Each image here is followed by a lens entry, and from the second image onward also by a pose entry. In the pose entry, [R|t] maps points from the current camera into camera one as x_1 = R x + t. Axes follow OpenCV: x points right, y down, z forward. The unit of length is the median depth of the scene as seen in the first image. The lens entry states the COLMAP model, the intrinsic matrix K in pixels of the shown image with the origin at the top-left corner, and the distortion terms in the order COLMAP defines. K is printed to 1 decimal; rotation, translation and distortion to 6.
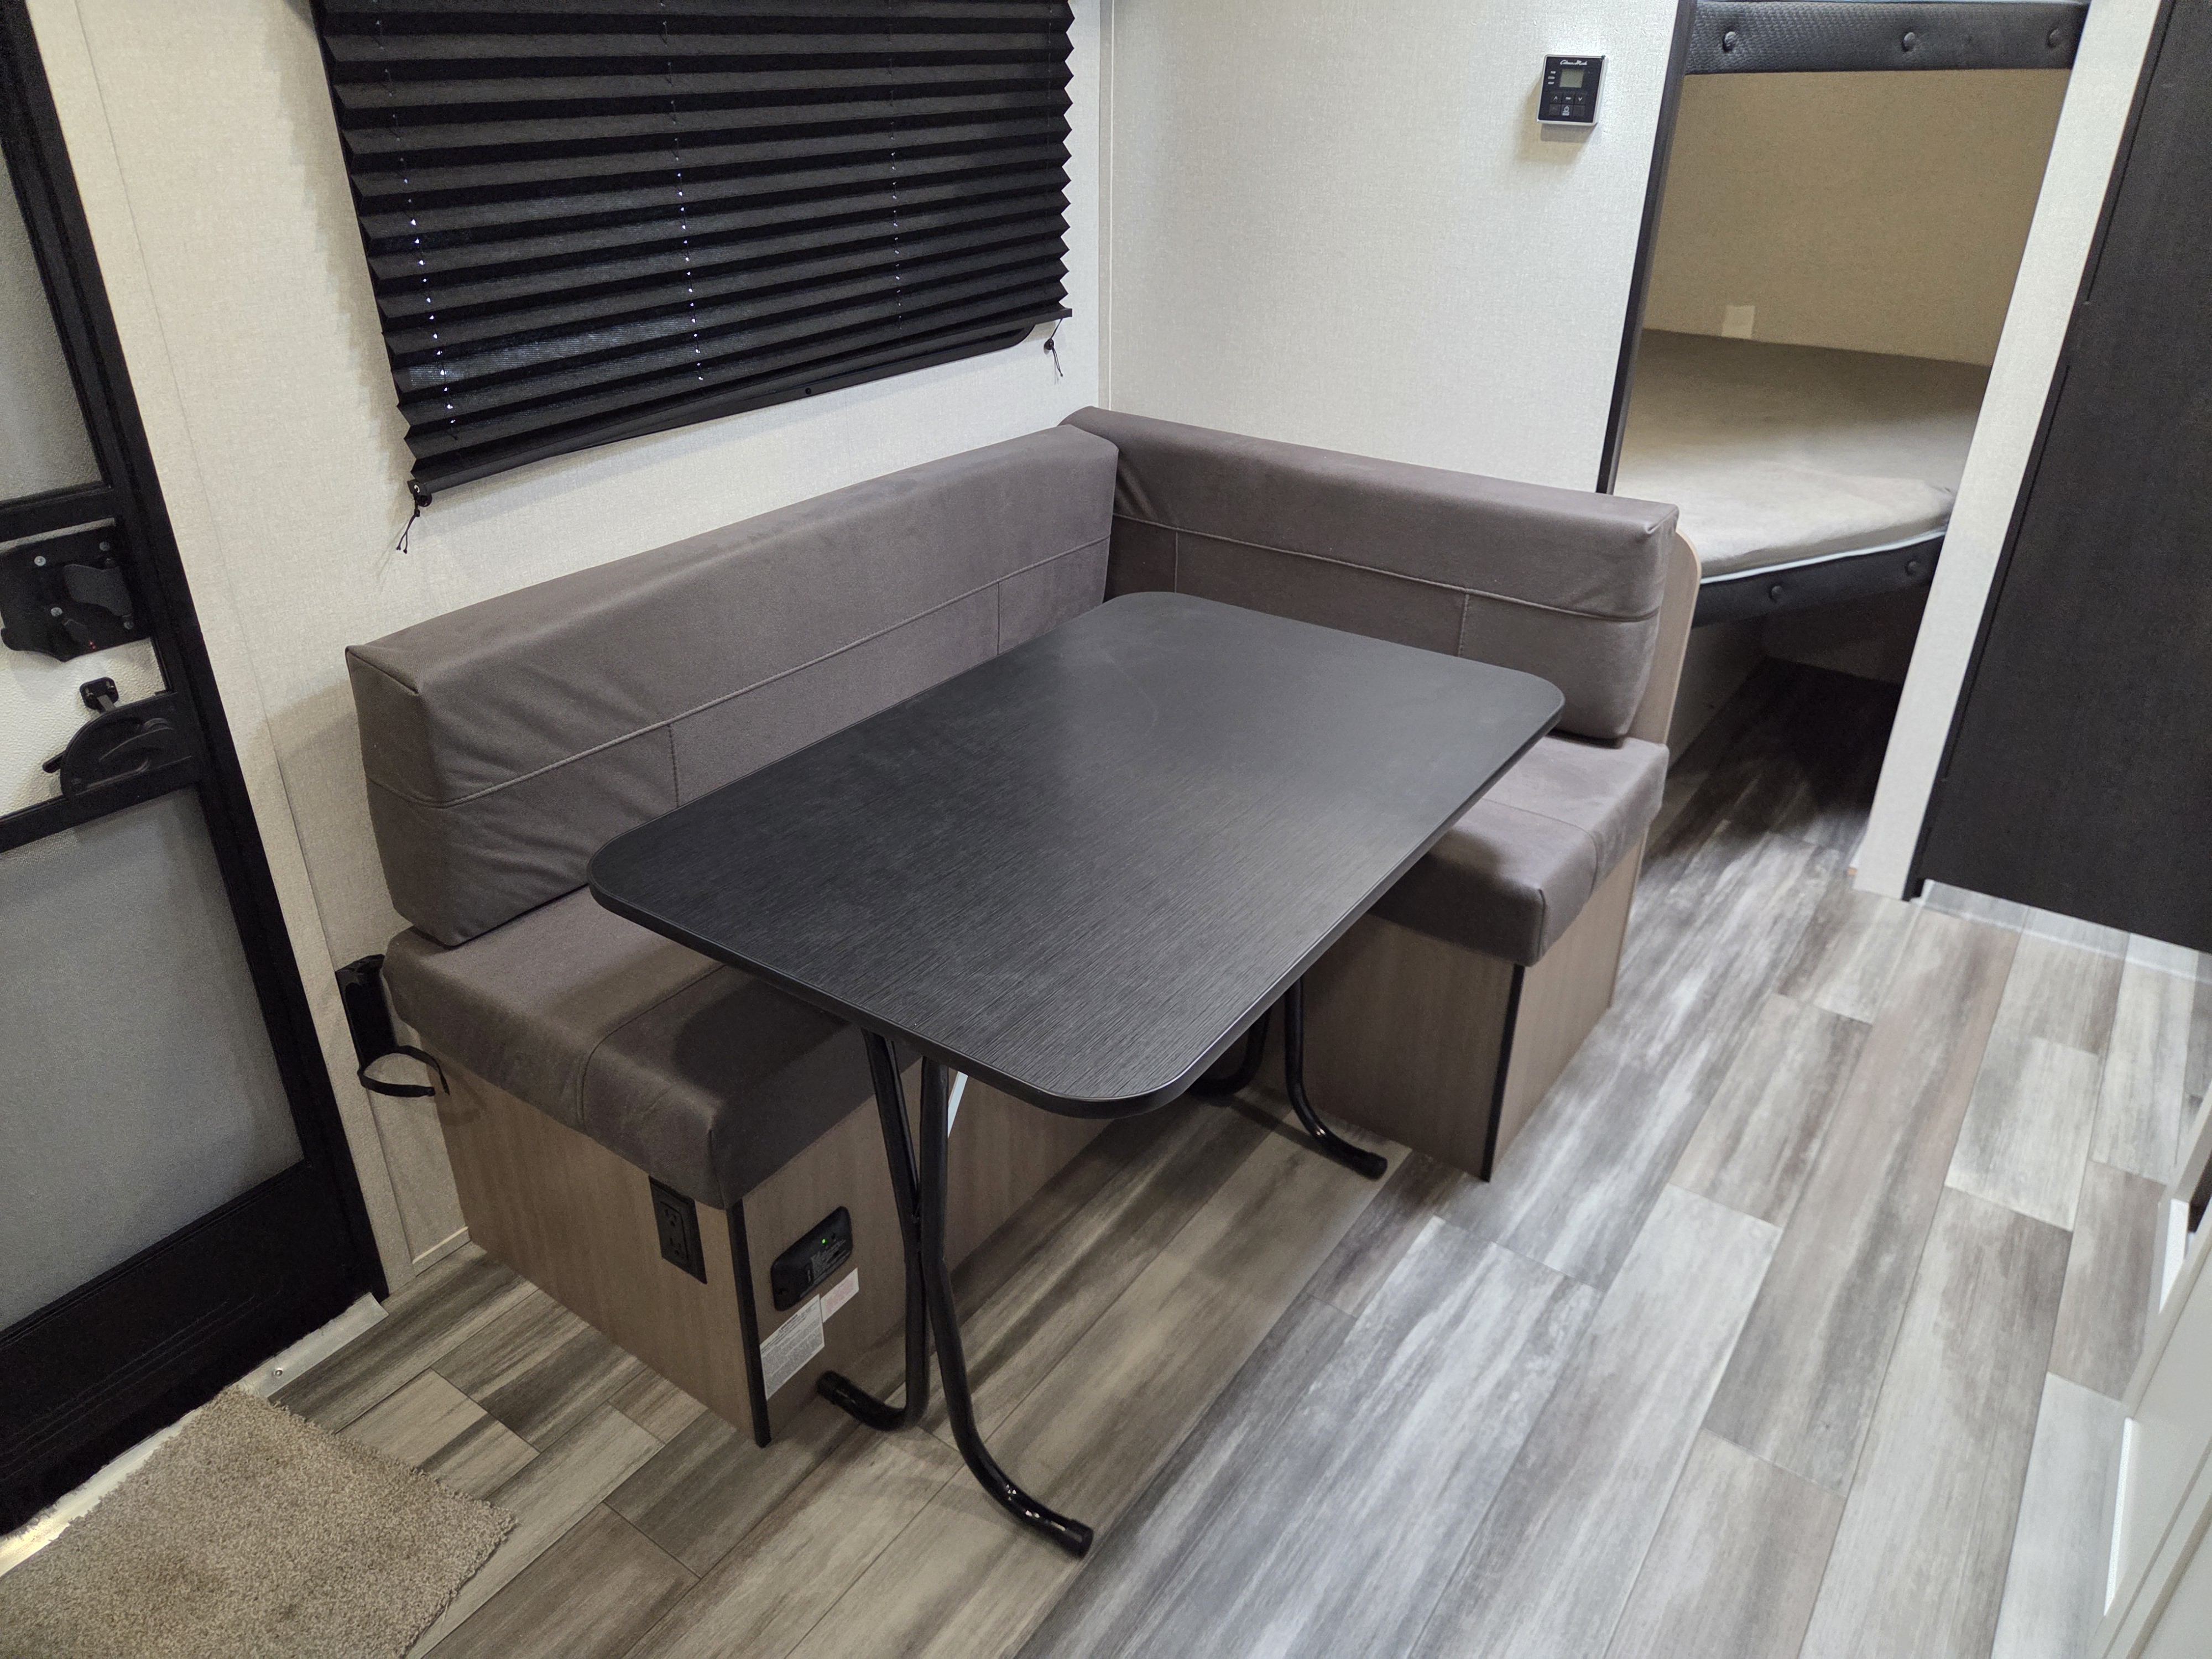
lens RADIAL K [[1485.1, 0, 1116.9], [0, 1485.1, 818.6], [0, 0, 1]] dist [0.069618, -0.059525]
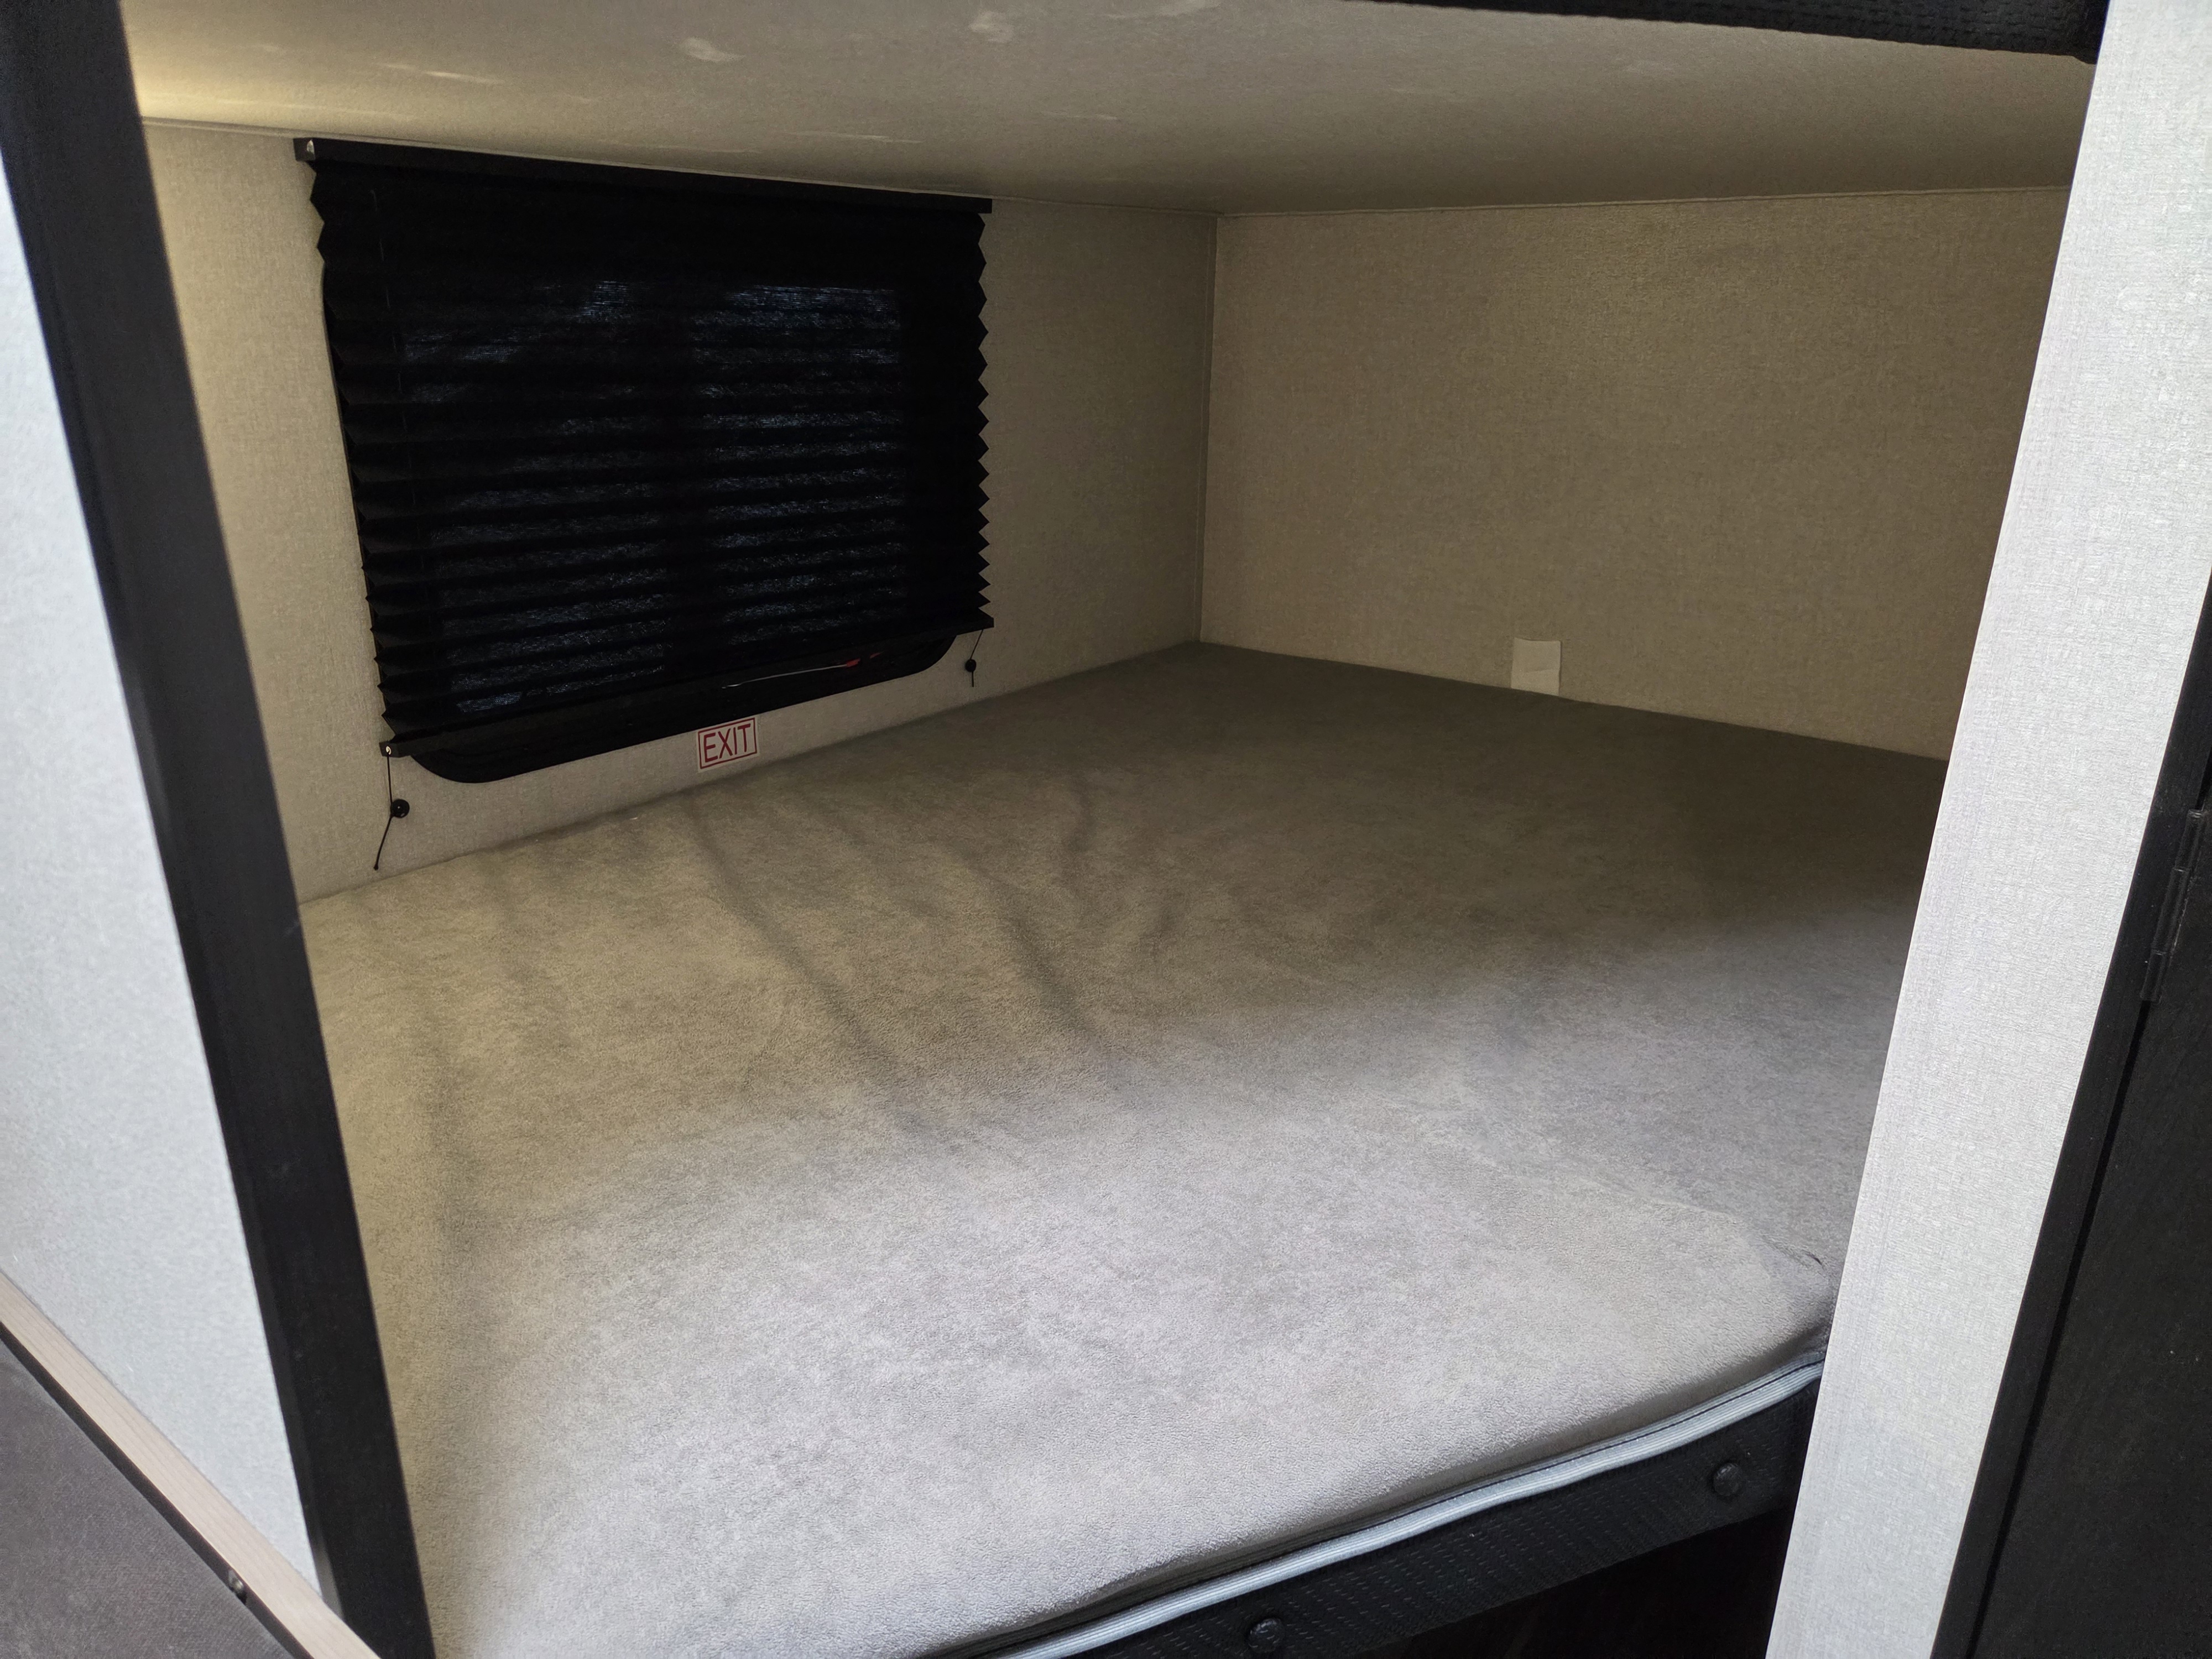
lens RADIAL K [[1485.1, 0, 1095.9], [0, 1485.1, 837.6], [0, 0, 1]] dist [0.069618, -0.059525]
pose [[0.999226, 0.015268, -0.036252, 0.511439], [-0.020492, 0.988711, -0.148426, -0.336536], [0.033576, 0.149054, 0.988259, 0.820599]]
